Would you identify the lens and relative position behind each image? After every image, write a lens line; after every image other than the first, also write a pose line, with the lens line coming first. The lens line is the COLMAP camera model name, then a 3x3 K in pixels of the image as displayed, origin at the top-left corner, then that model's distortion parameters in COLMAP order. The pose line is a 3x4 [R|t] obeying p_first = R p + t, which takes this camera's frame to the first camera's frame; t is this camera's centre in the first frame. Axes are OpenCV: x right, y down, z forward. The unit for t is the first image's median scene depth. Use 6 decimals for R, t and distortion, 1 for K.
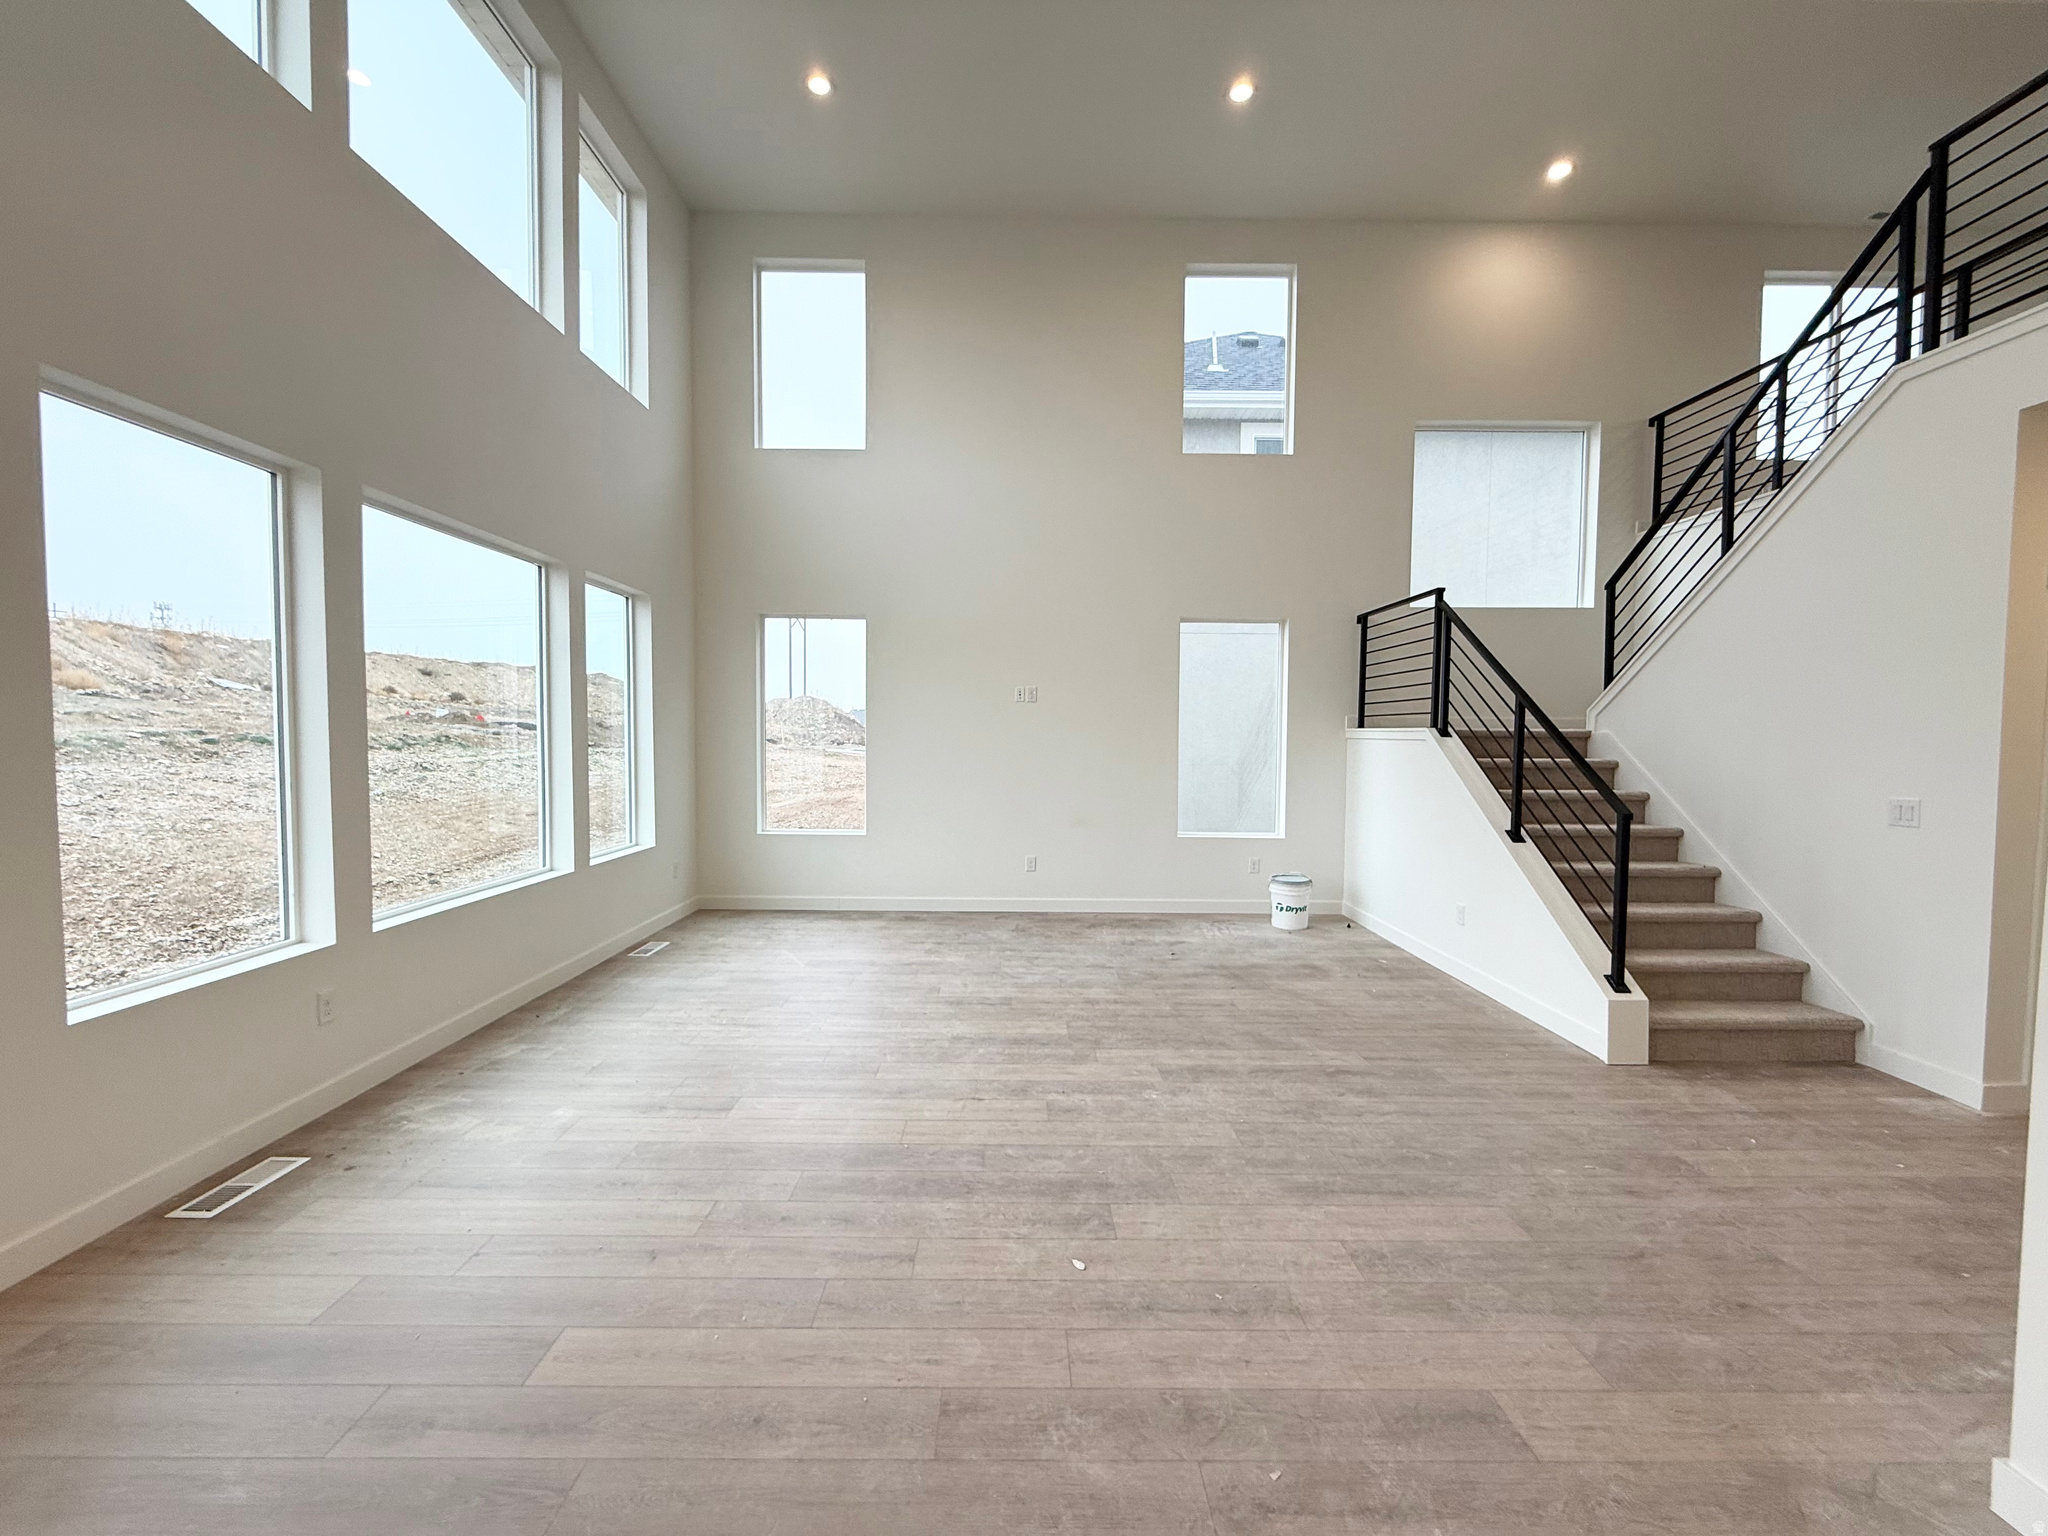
lens RADIAL K [[813.1, 0, 1018.9], [0, 813.1, 770.6], [0, 0, 1]] dist [-0.001584, 0.000294]
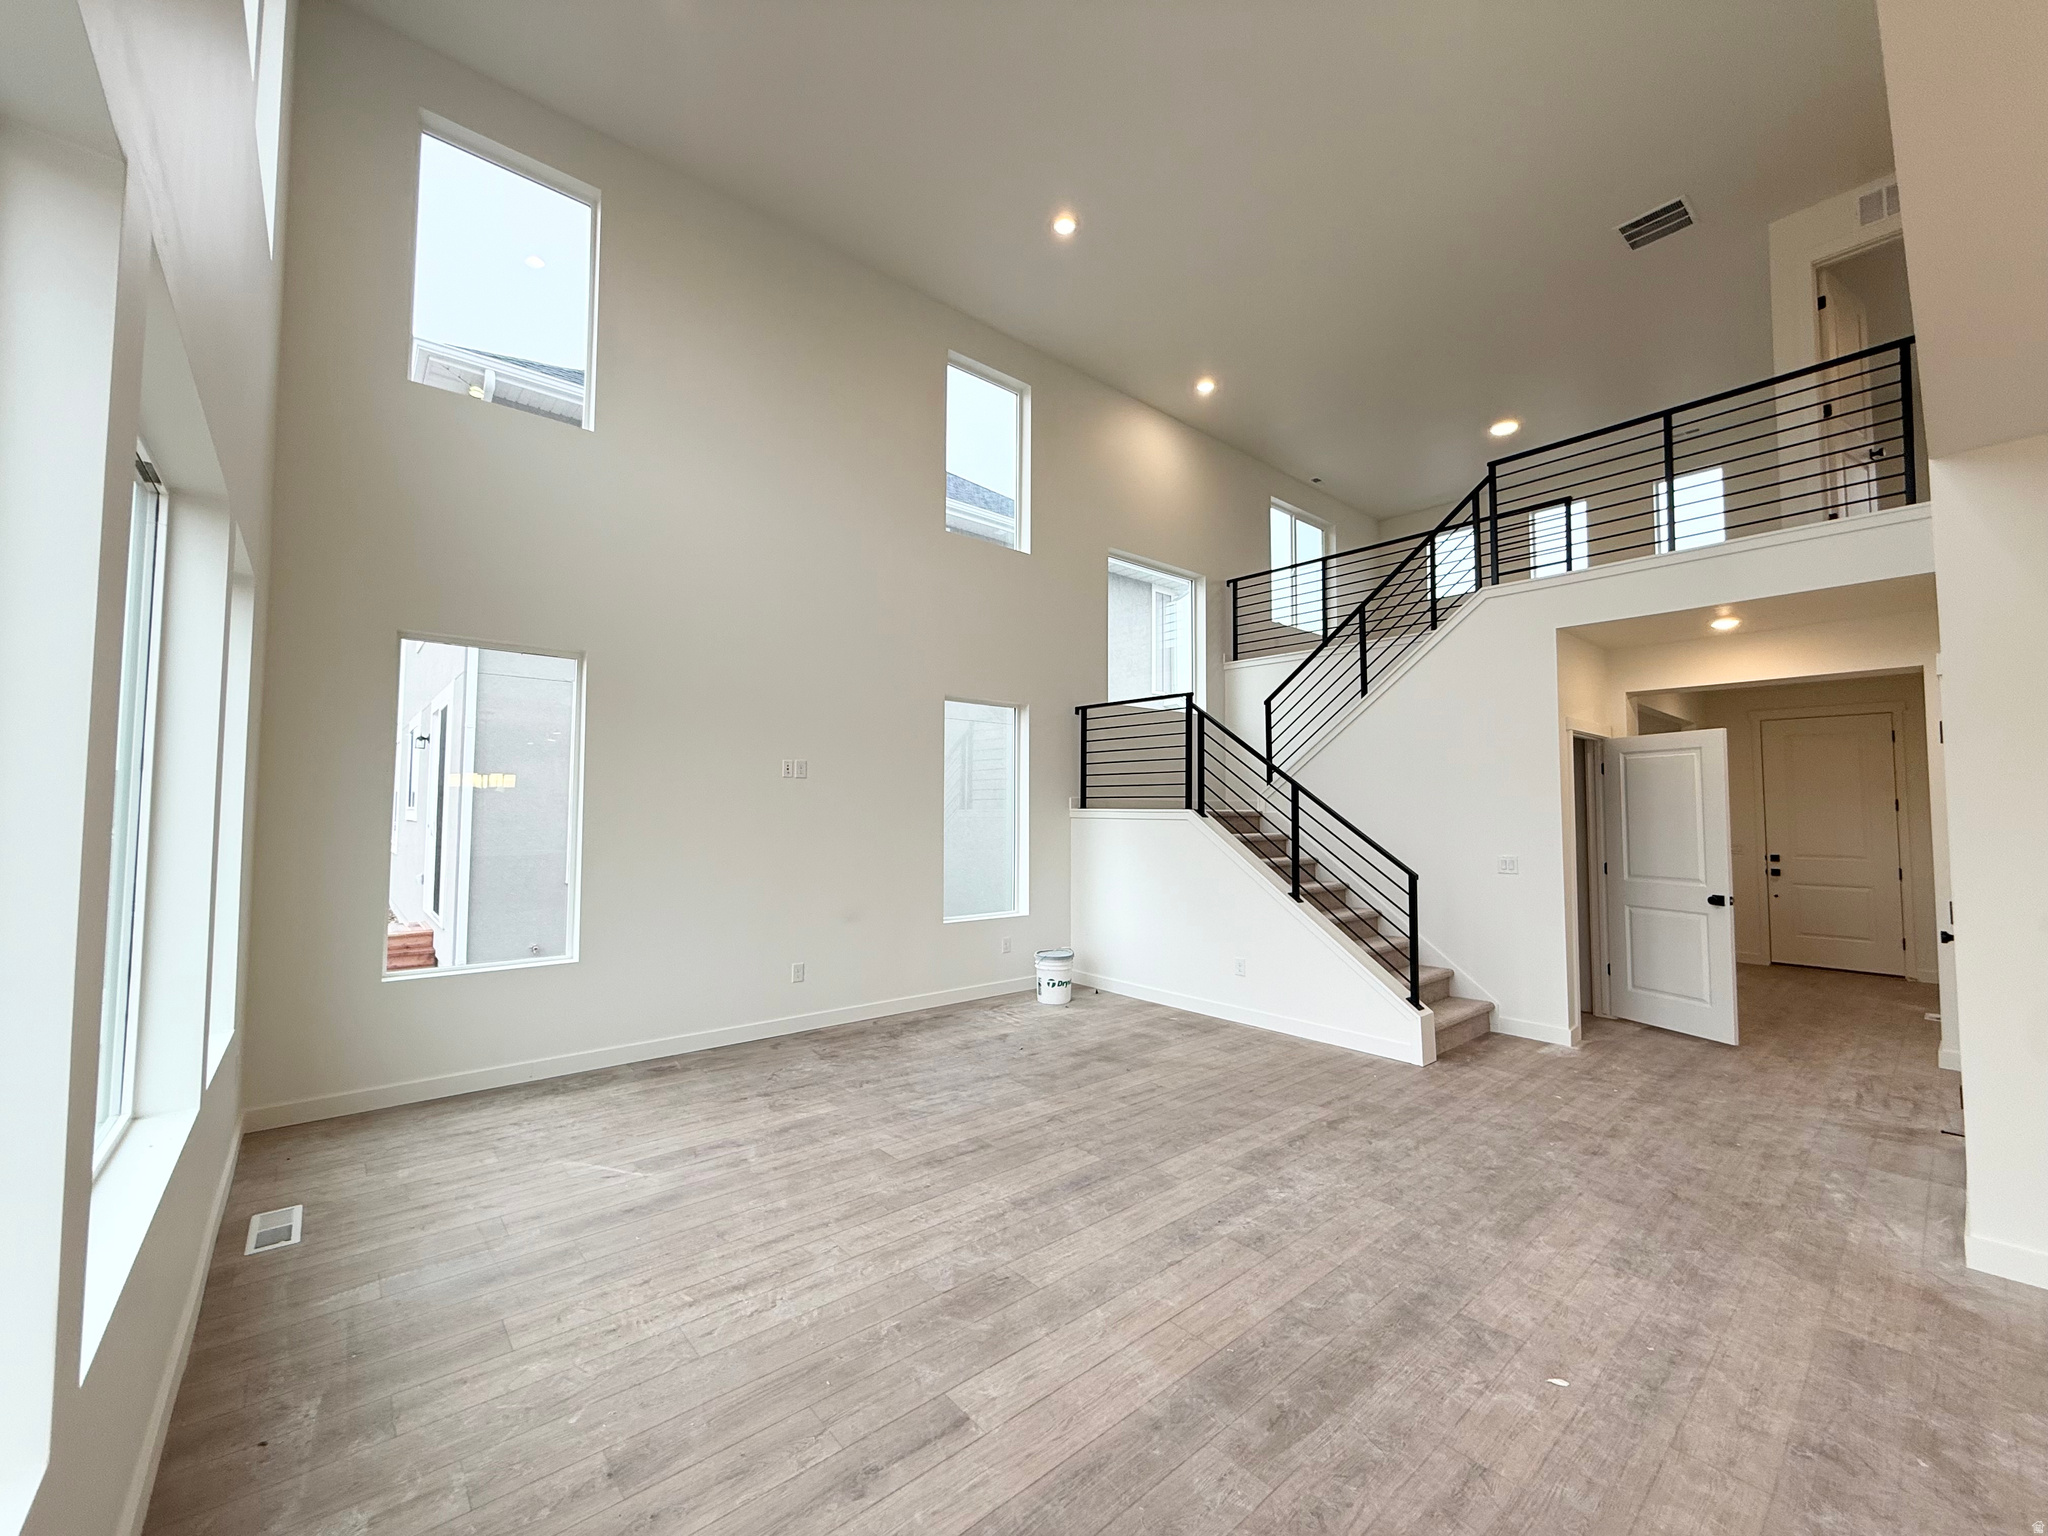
lens RADIAL K [[813.1, 0, 1018.9], [0, 813.1, 770.6], [0, 0, 1]] dist [-0.001584, 0.000294]
pose [[0.762987, 0.027982, 0.645808, -0.531251], [0.029885, 0.996467, -0.078483, -0.028505], [-0.645723, 0.079181, 0.759455, 0.315397]]
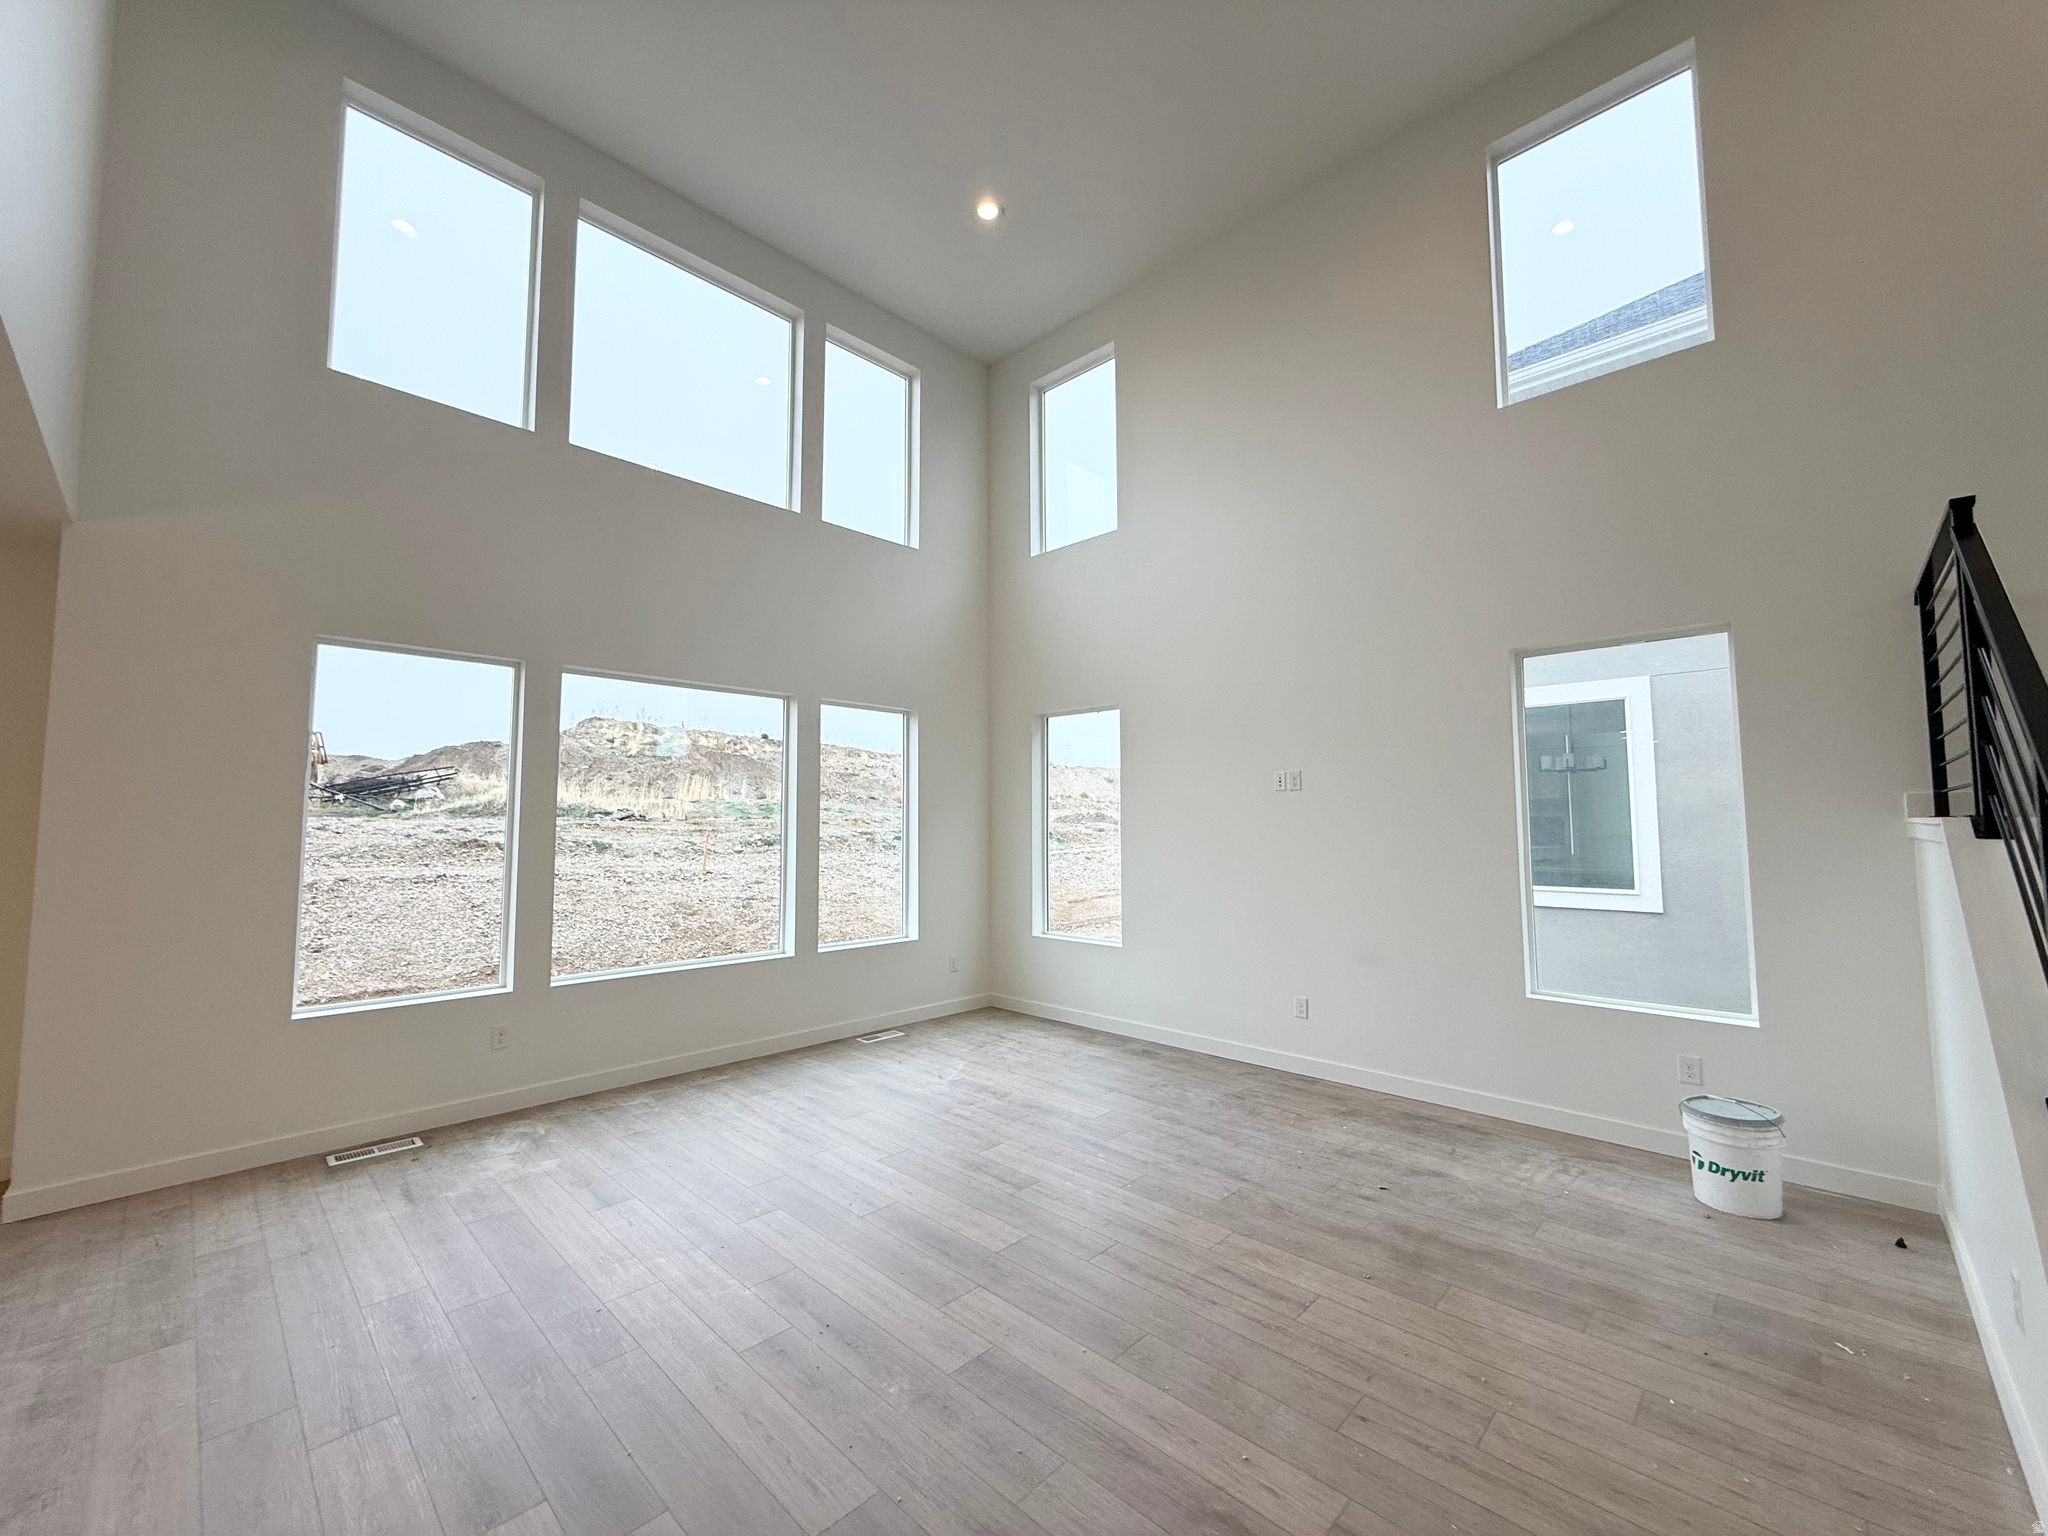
lens RADIAL K [[813.1, 0, 1018.9], [0, 813.1, 770.6], [0, 0, 1]] dist [-0.001584, 0.000294]
pose [[0.712817, -0.058269, -0.698926, 0.544135], [-0.021856, 0.994213, -0.105178, -0.025276], [0.701010, 0.090248, 0.707418, 0.413611]]
